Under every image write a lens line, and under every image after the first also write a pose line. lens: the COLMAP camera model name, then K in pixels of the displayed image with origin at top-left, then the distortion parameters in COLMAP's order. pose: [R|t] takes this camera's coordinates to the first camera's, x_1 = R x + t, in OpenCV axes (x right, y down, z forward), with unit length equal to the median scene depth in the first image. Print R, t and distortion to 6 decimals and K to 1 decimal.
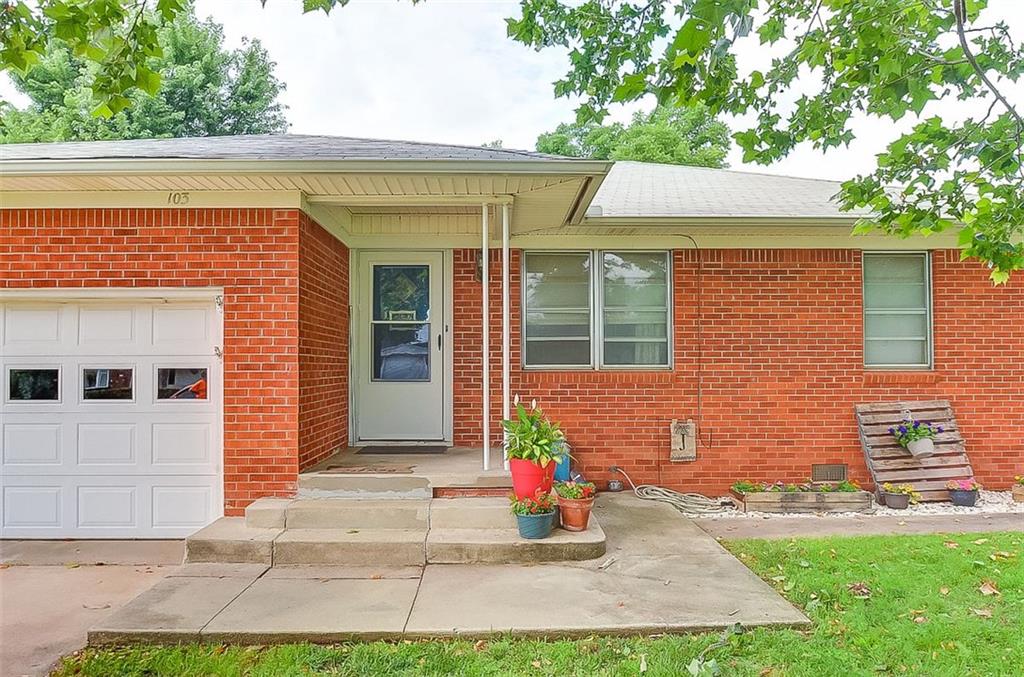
lens RADIAL K [[658.4, 0, 507.2], [0, 658.4, 358.1], [0, 0, 1]] dist [-0.018774, 0.000912]
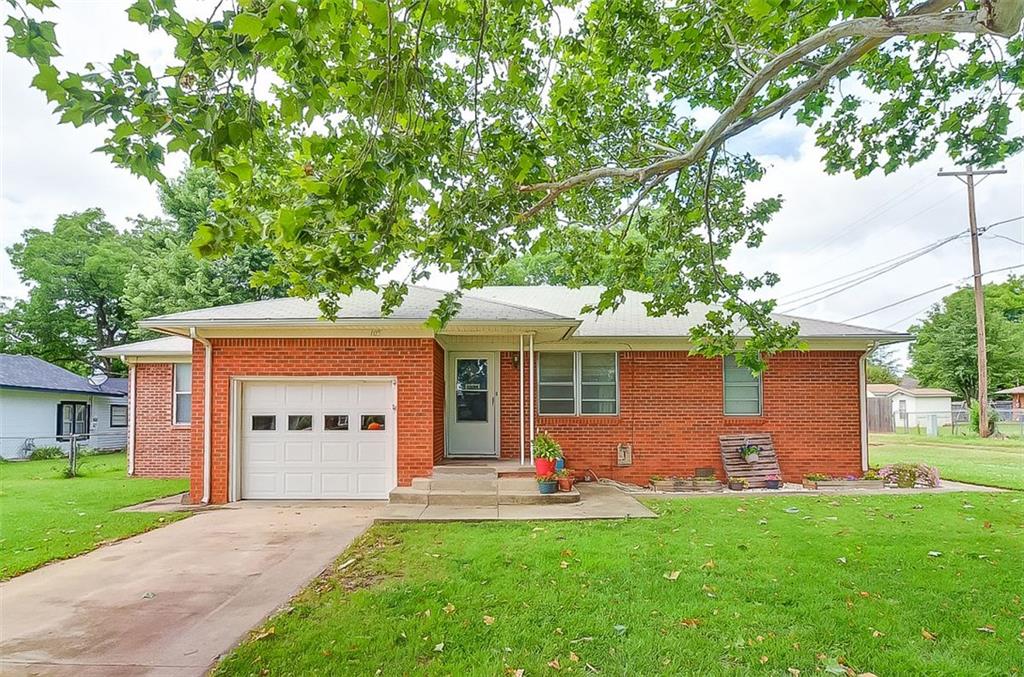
lens RADIAL K [[544.4, 0, 508.0], [0, 544.4, 381.7], [0, 0, 1]] dist [-0.001679, -0.000180]
pose [[0.999973, 0.002871, -0.006753, -0.056966], [-0.003168, 0.999010, -0.044370, -0.012056], [0.006619, 0.044390, 0.998992, -0.607512]]
